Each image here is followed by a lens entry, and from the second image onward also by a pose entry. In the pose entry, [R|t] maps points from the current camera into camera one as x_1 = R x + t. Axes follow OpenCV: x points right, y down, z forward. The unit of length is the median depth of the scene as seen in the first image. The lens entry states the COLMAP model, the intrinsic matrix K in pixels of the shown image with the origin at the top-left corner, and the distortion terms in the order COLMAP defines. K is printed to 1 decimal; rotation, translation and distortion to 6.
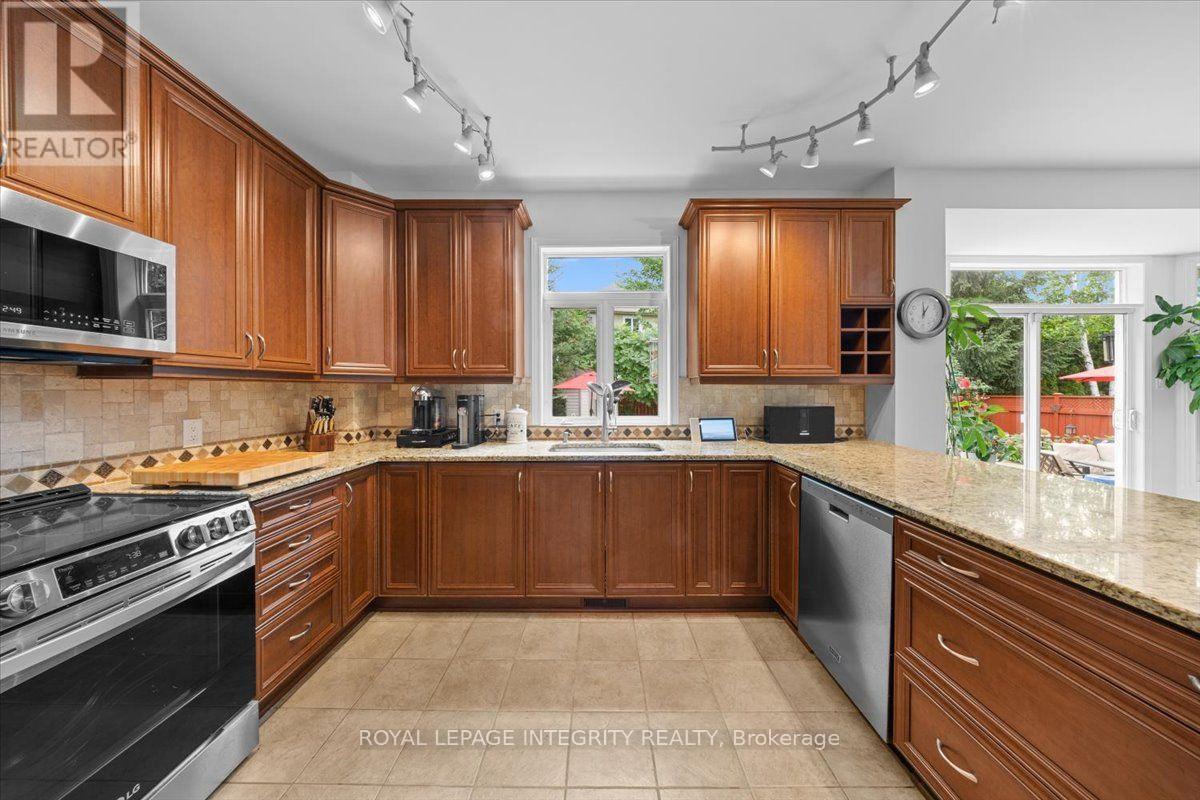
lens RADIAL K [[352.3, 0, 600.5], [0, 352.3, 391.9], [0, 0, 1]] dist [-0.000493, -0.000033]
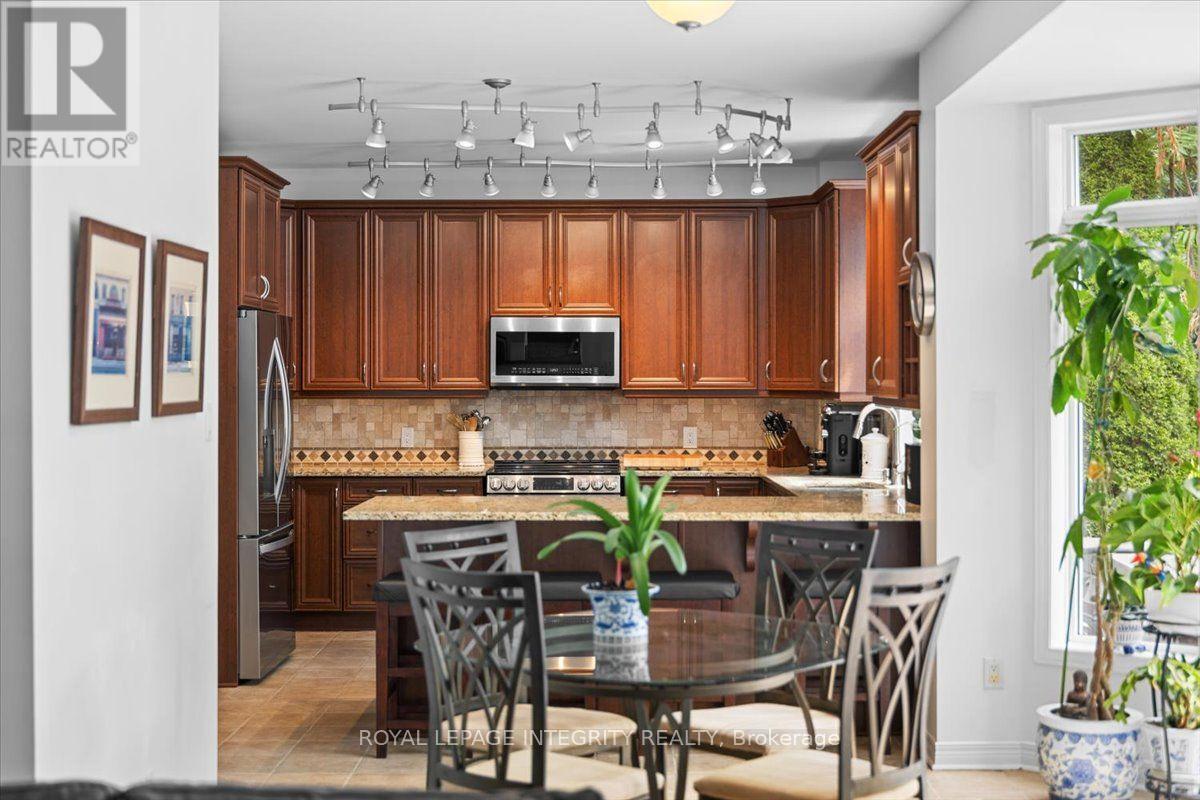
lens RADIAL K [[330.9, 0, 600.0], [0, 330.9, 399.4], [0, 0, 1]] dist [0.000218, 0.000001]
pose [[0.007303, -0.003065, -0.999969, 0.062762], [-0.008470, 0.999959, -0.003127, -0.017567], [0.999937, 0.008492, 0.007277, 0.662033]]
